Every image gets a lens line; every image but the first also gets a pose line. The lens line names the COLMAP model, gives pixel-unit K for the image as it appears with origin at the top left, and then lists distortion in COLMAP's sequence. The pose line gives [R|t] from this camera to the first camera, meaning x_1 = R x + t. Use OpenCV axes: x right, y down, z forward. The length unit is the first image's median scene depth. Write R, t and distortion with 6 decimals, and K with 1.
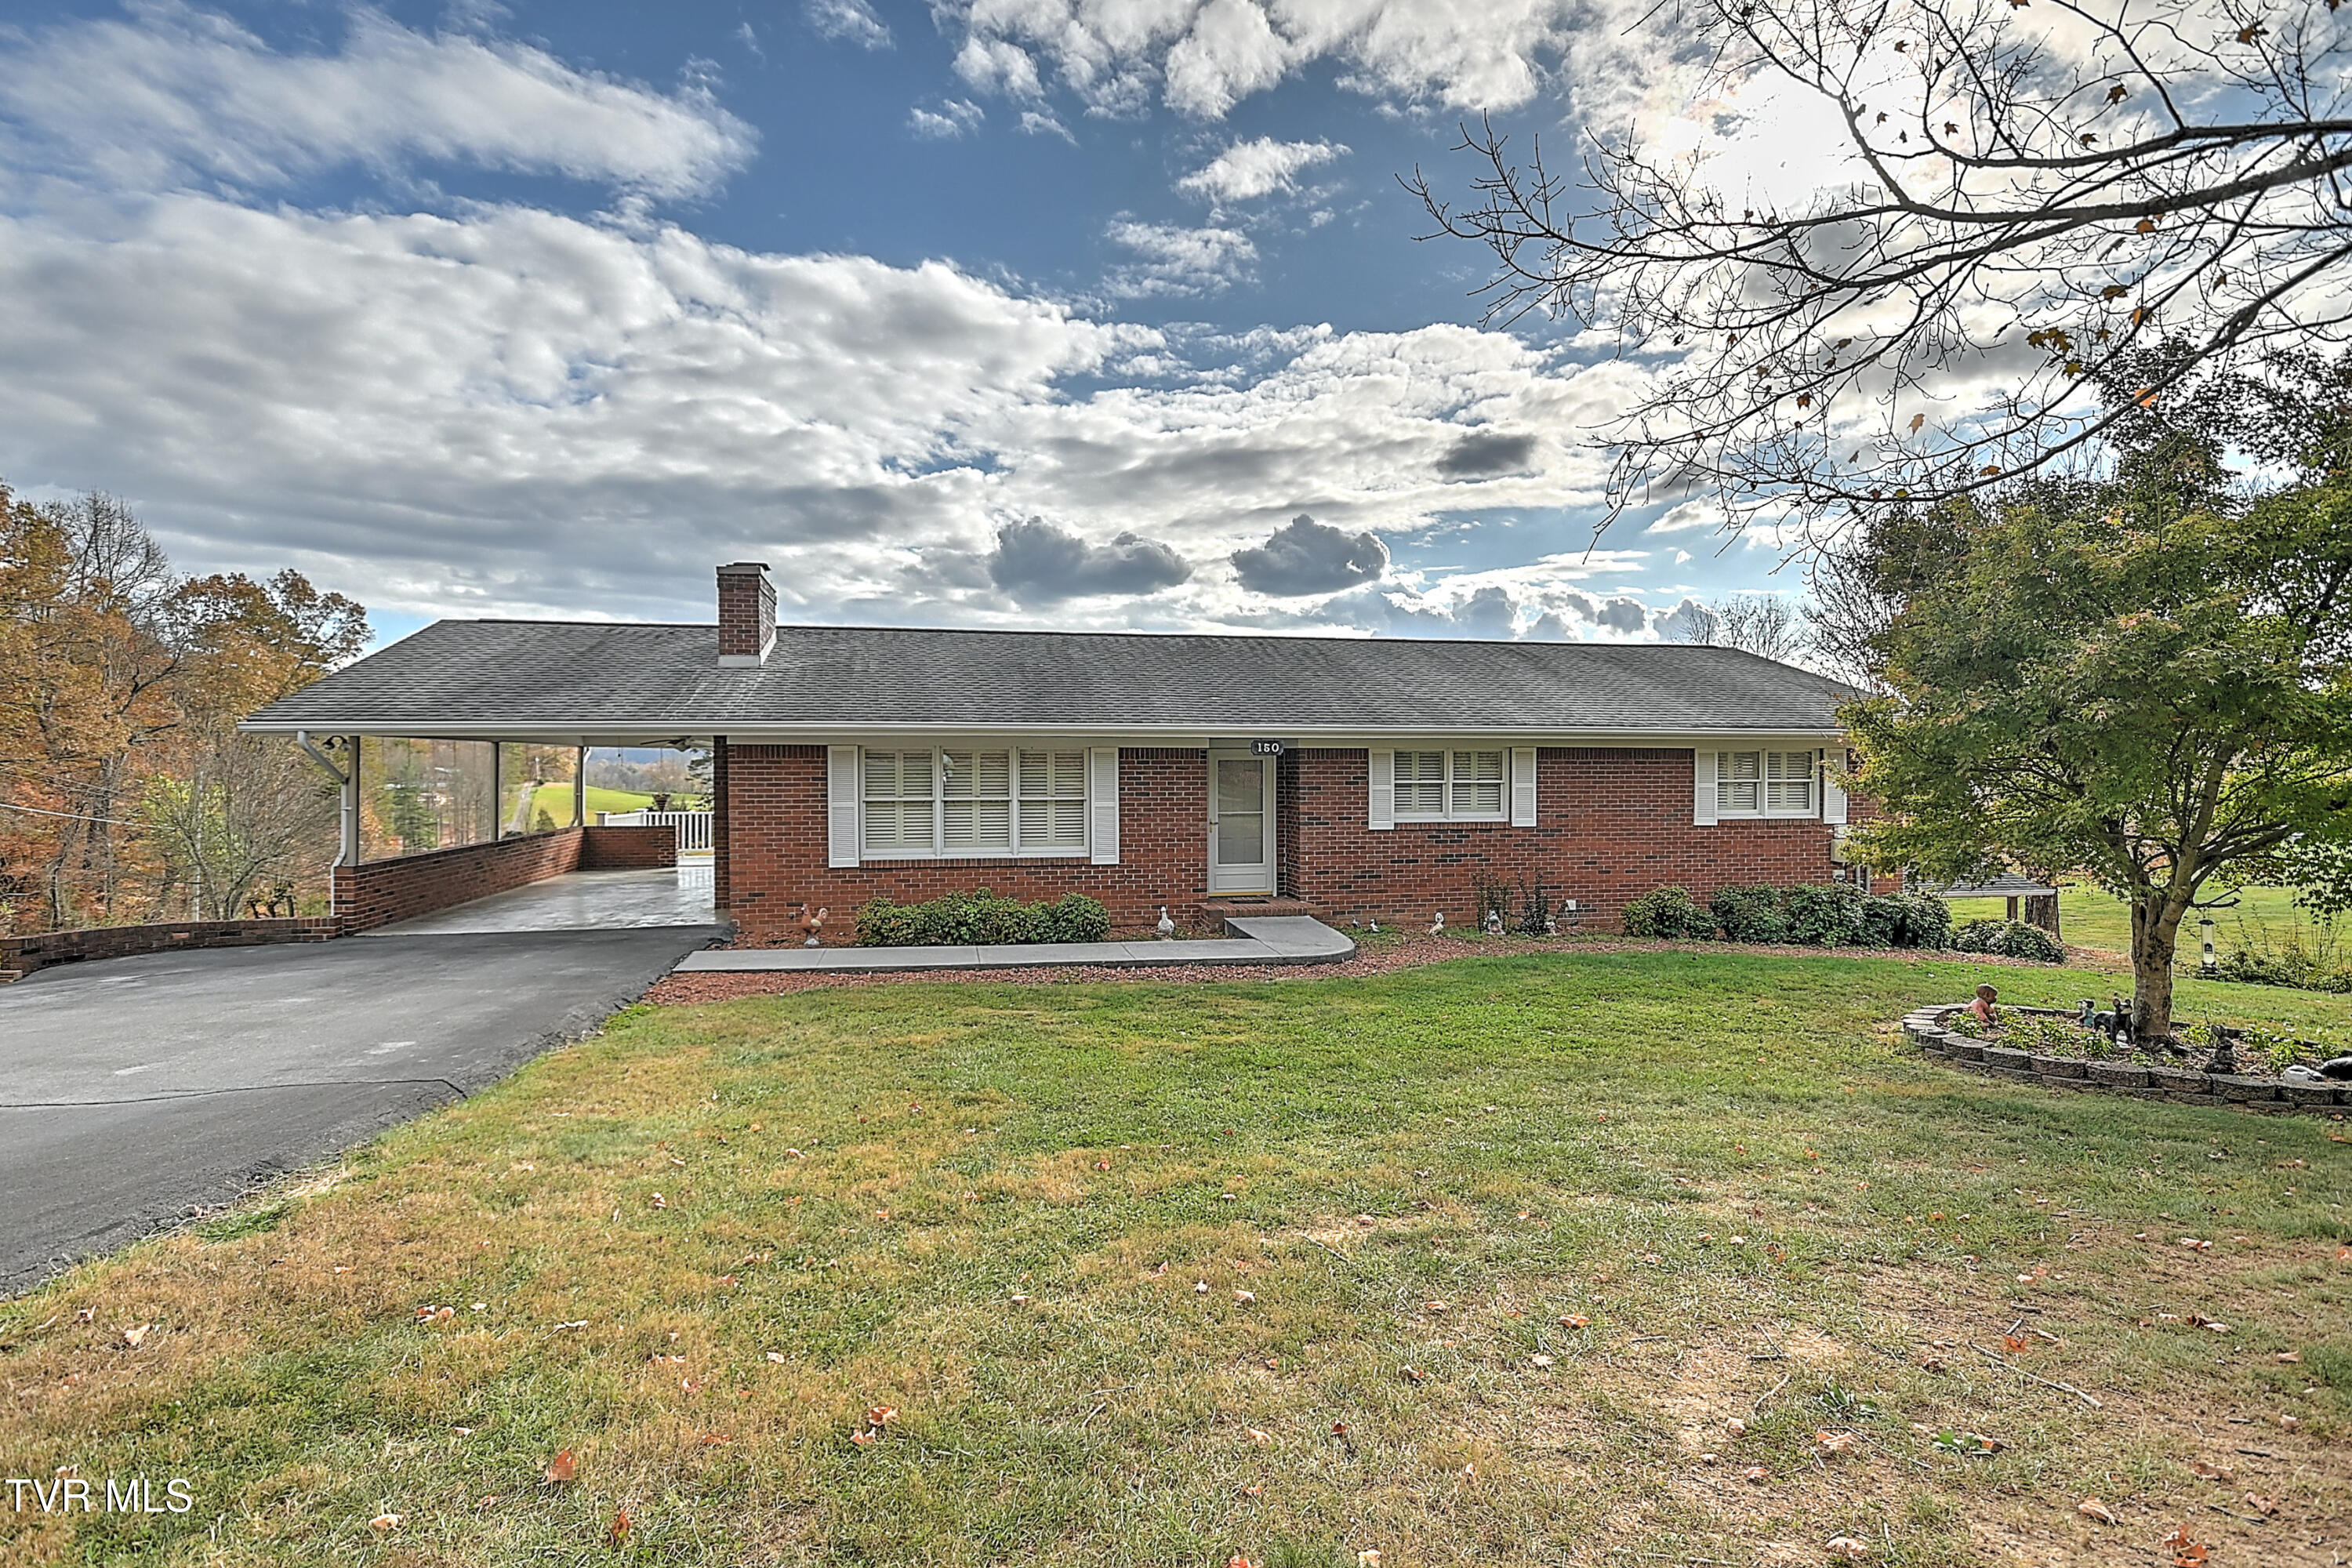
lens RADIAL K [[1134.6, 0, 1169.5], [0, 1134.6, 779.5], [0, 0, 1]] dist [0.000992, 0.032277]
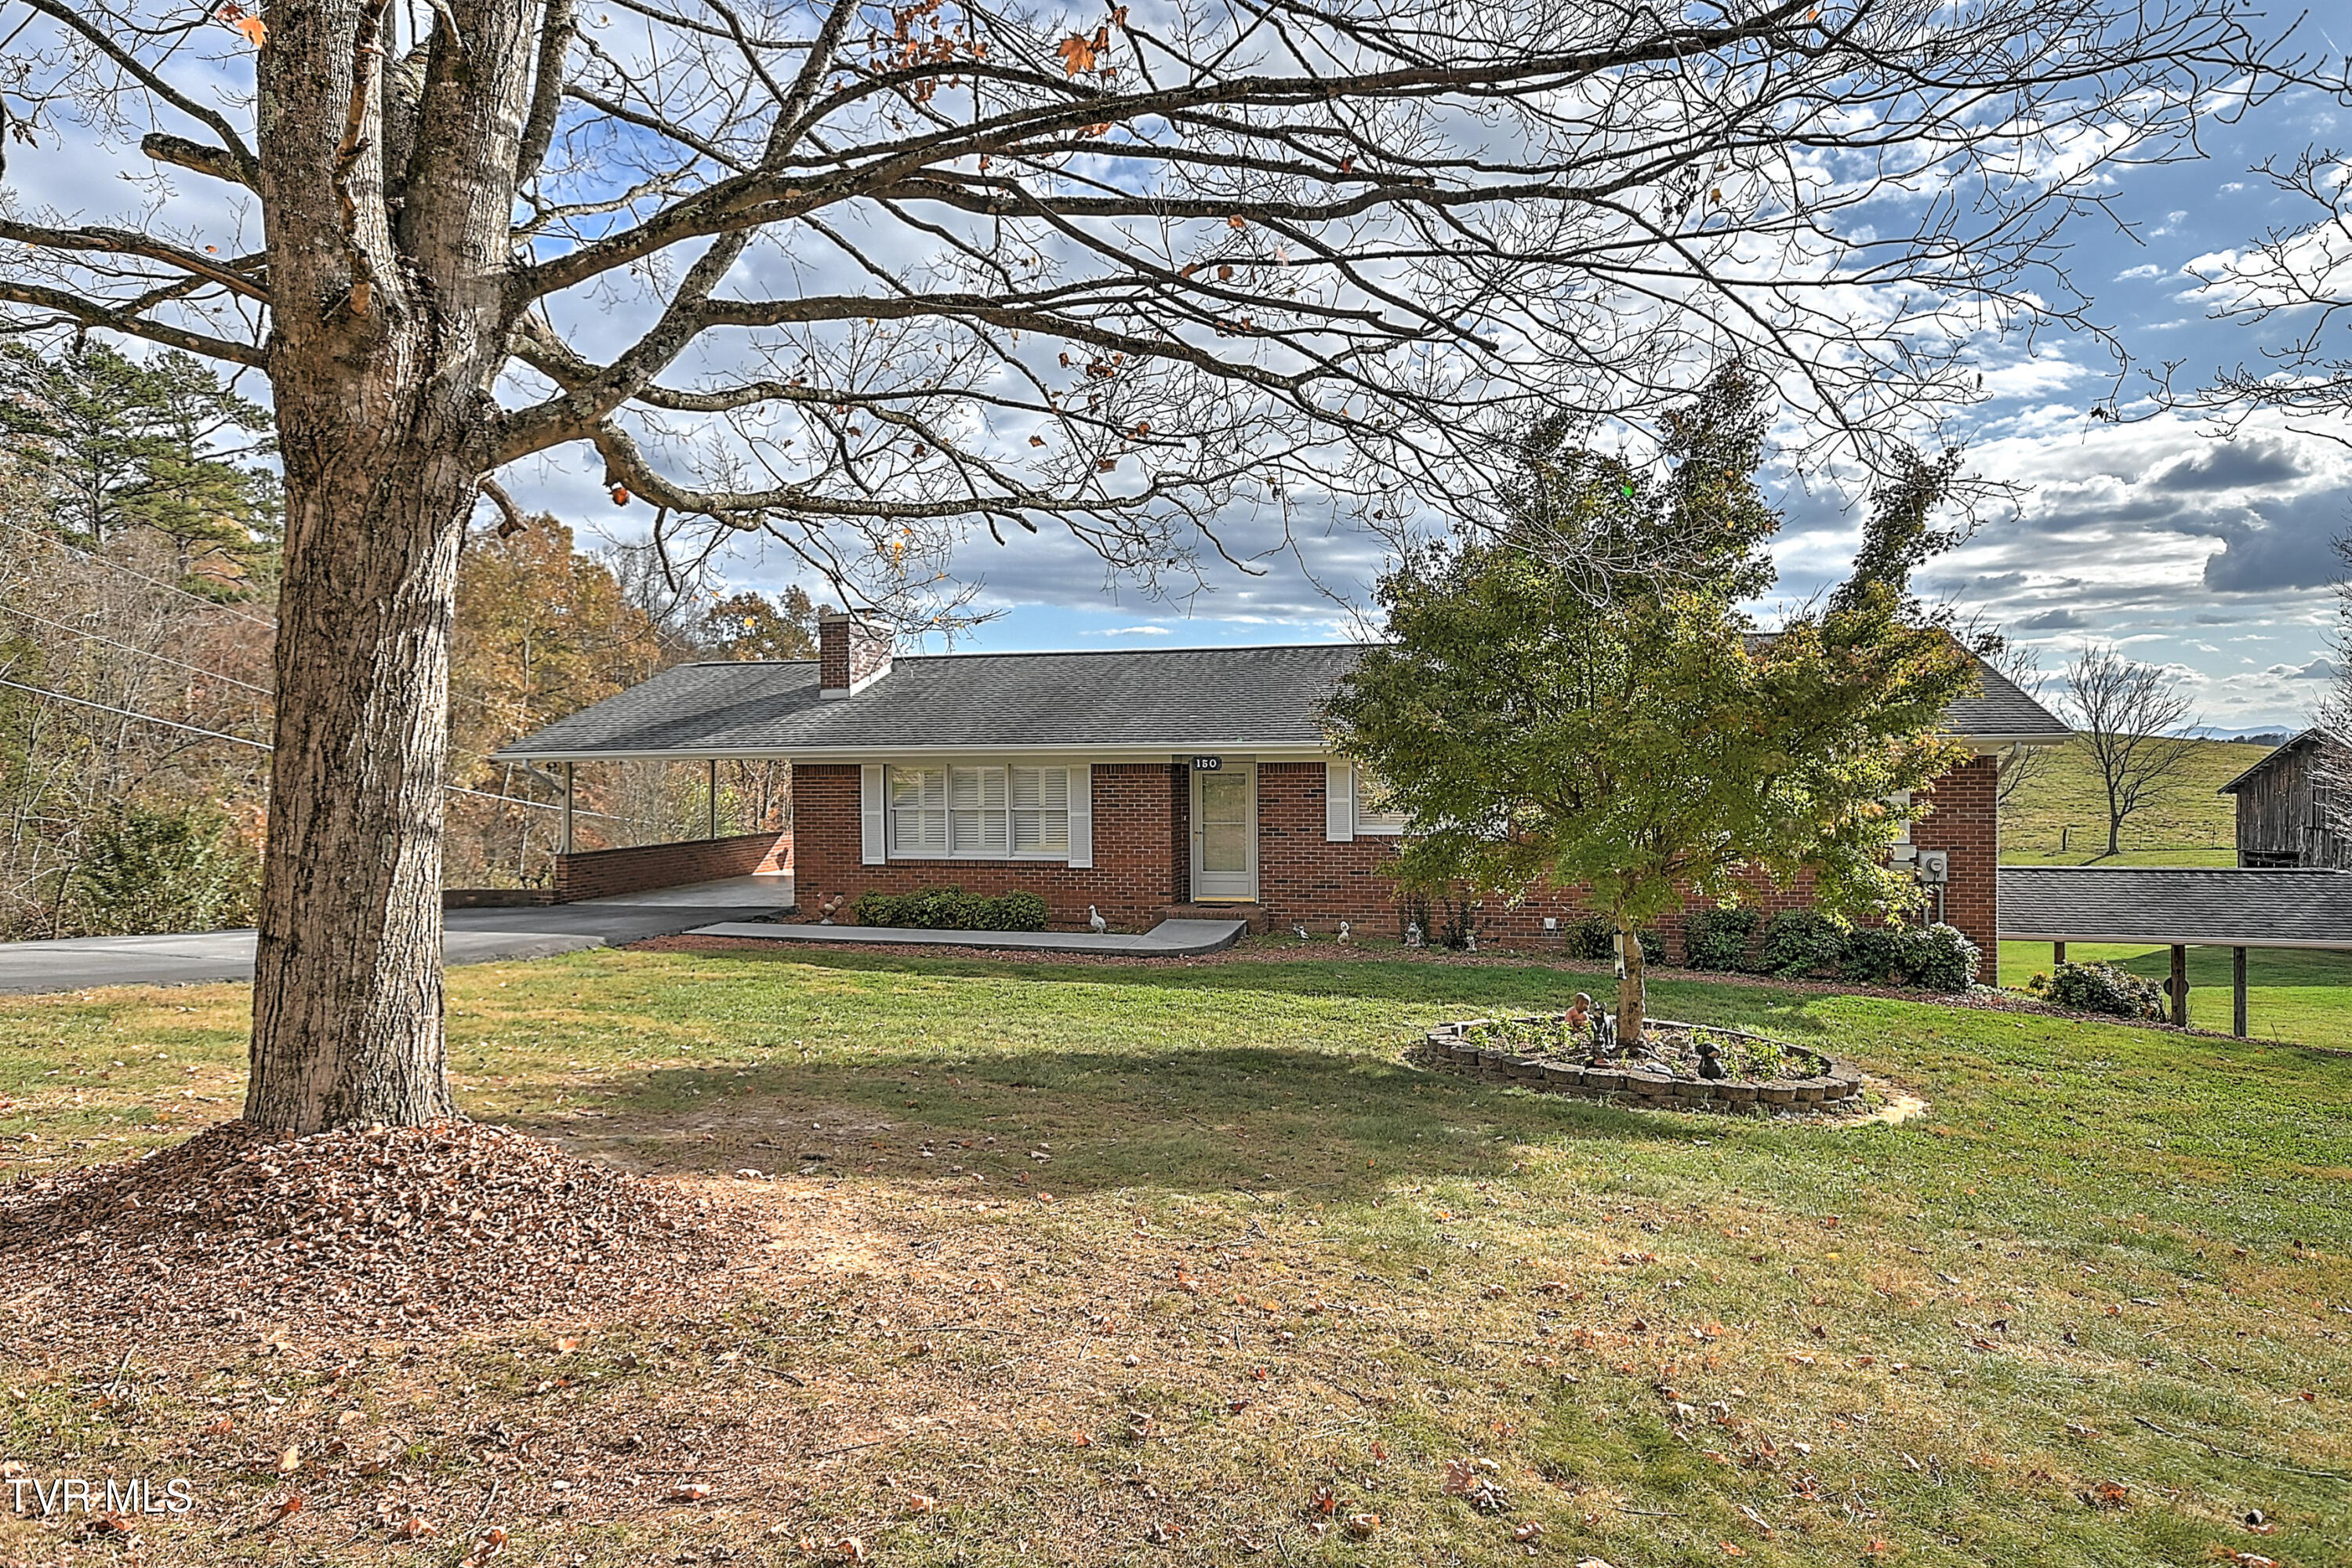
lens RADIAL K [[1404.4, 0, 1176.0], [0, 1404.4, 784.0], [0, 0, 1]] dist [0.005291, 0.027398]
pose [[0.907416, -0.000427, -0.420234, 0.616920], [0.002947, 0.999981, 0.005349, -0.015374], [0.420223, -0.006092, 0.907400, -0.222865]]
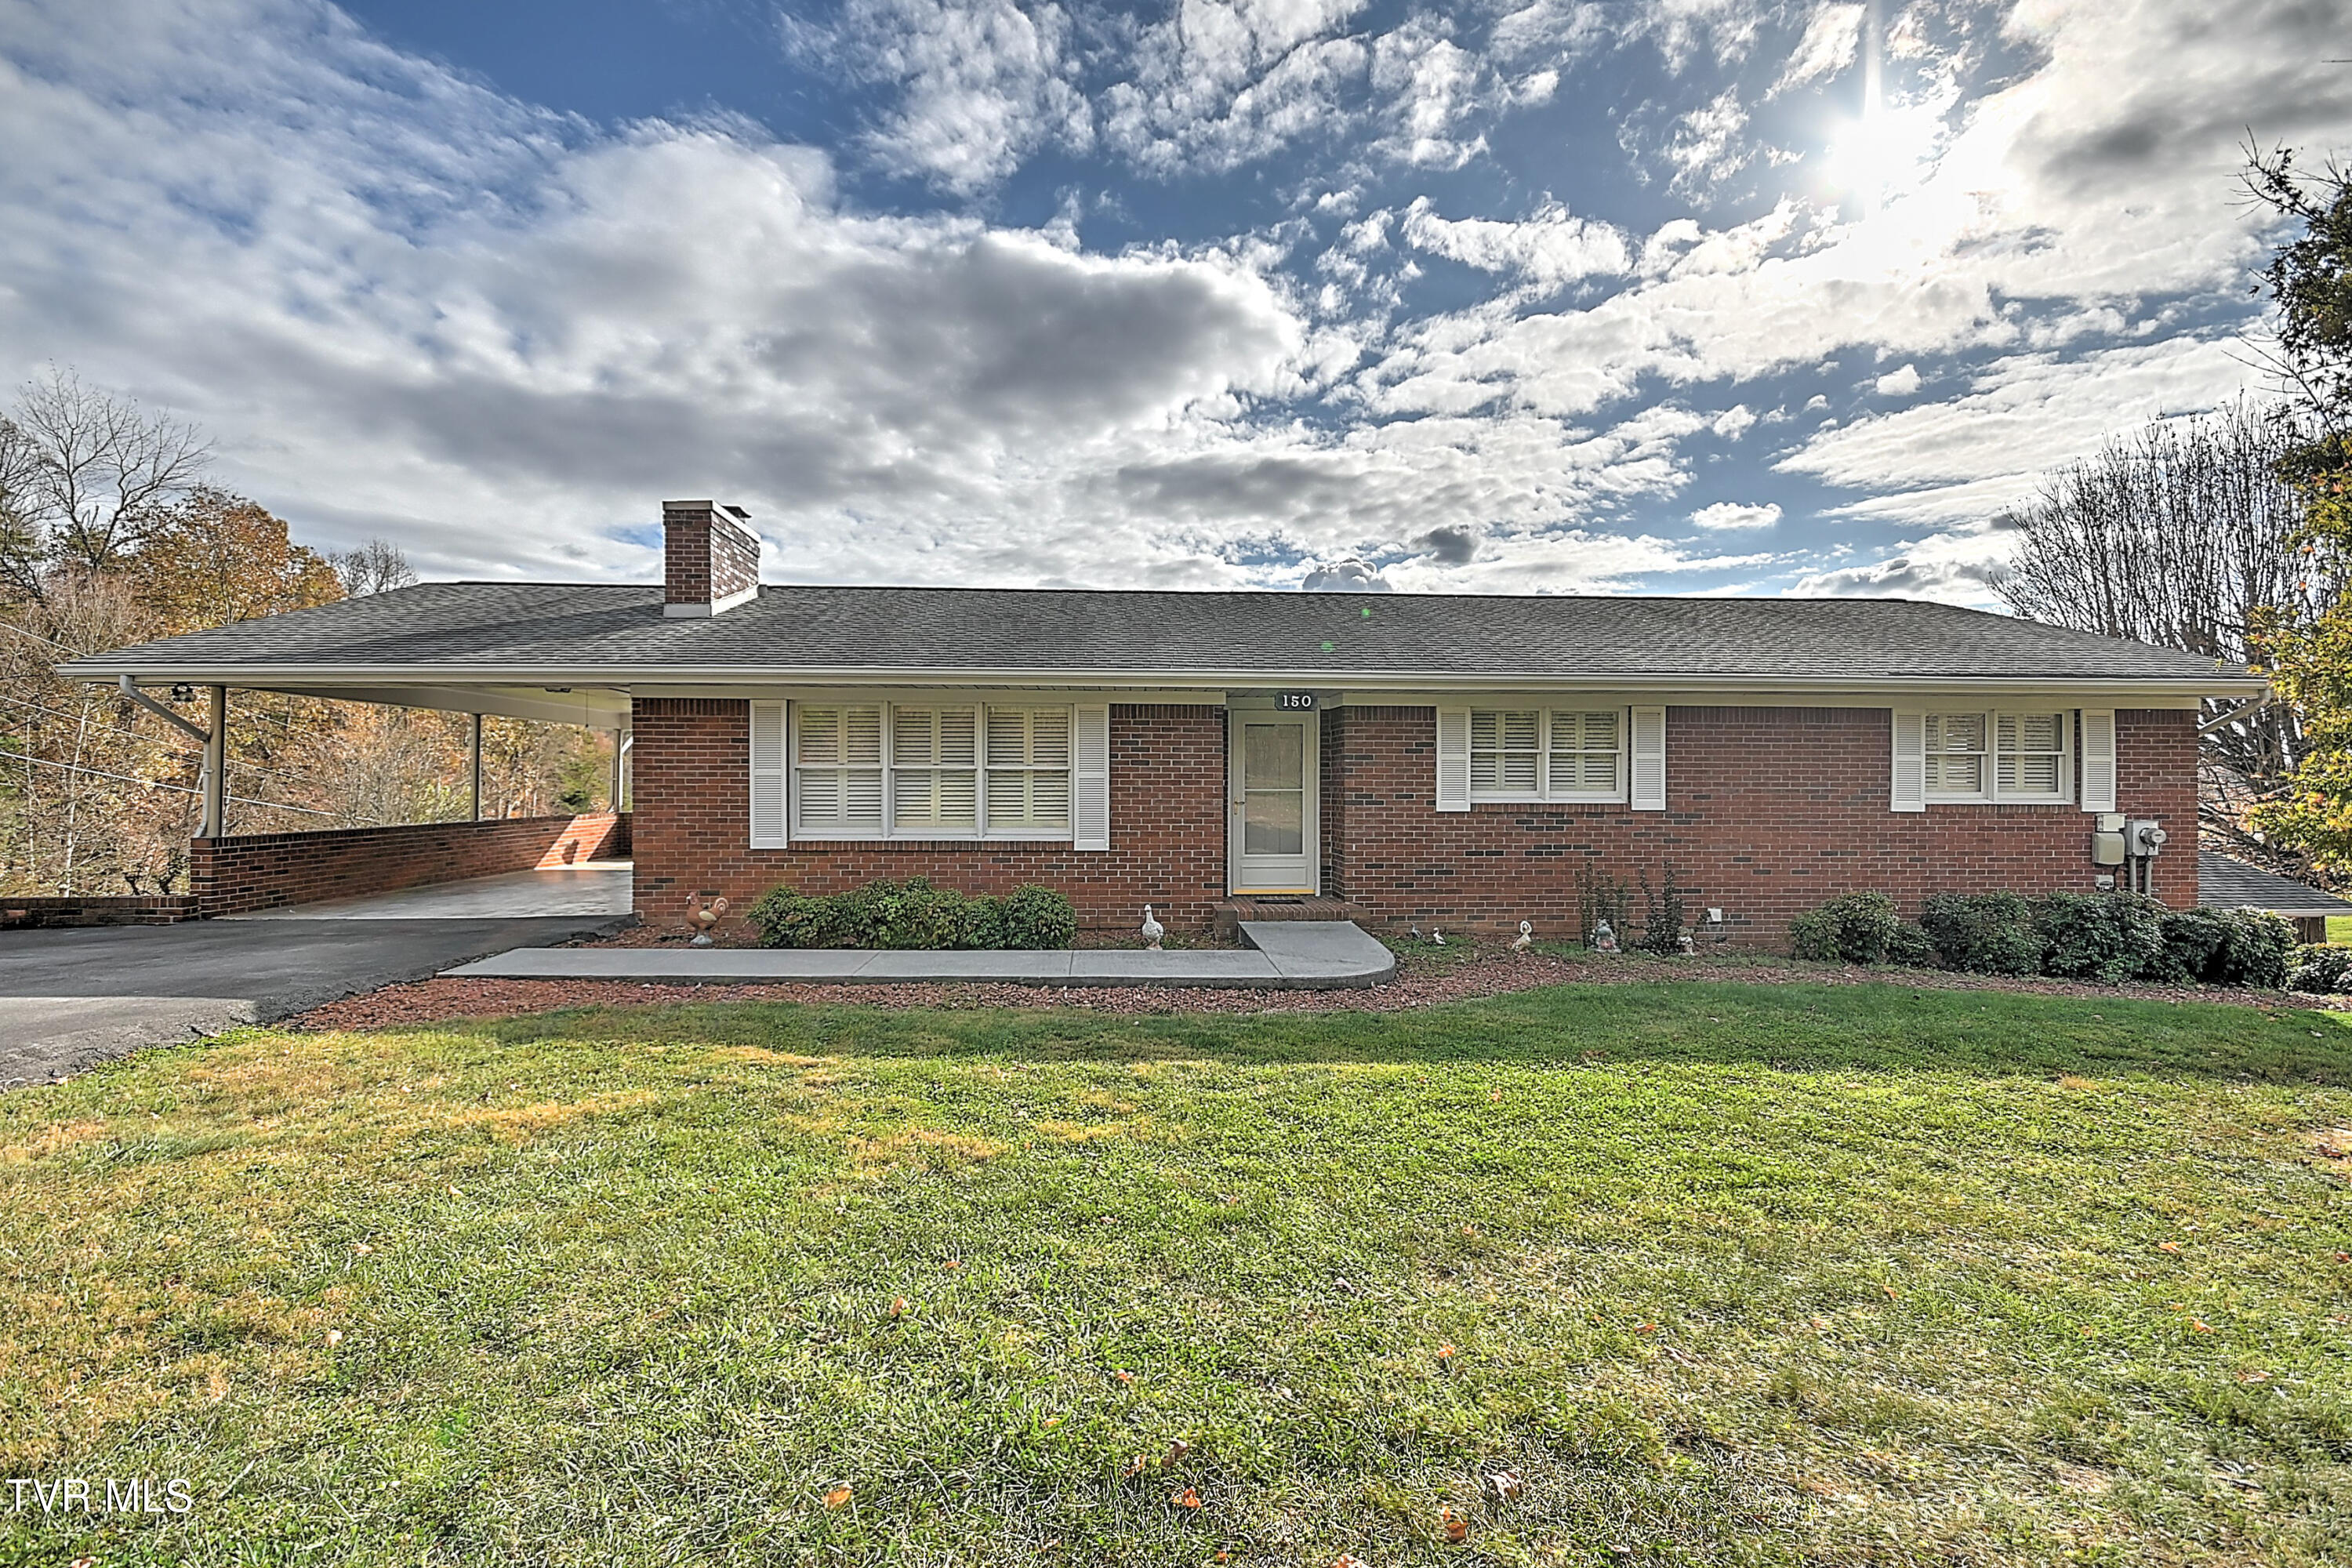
lens RADIAL K [[1031.1, 0, 1167.3], [0, 1031.1, 783.4], [0, 0, 1]] dist [0.009422, -0.000170]
pose [[0.990095, 0.003396, -0.140361, 0.097744], [-0.005083, 0.999919, -0.011666, 0.035969], [0.140310, 0.012264, 0.990032, 0.292409]]
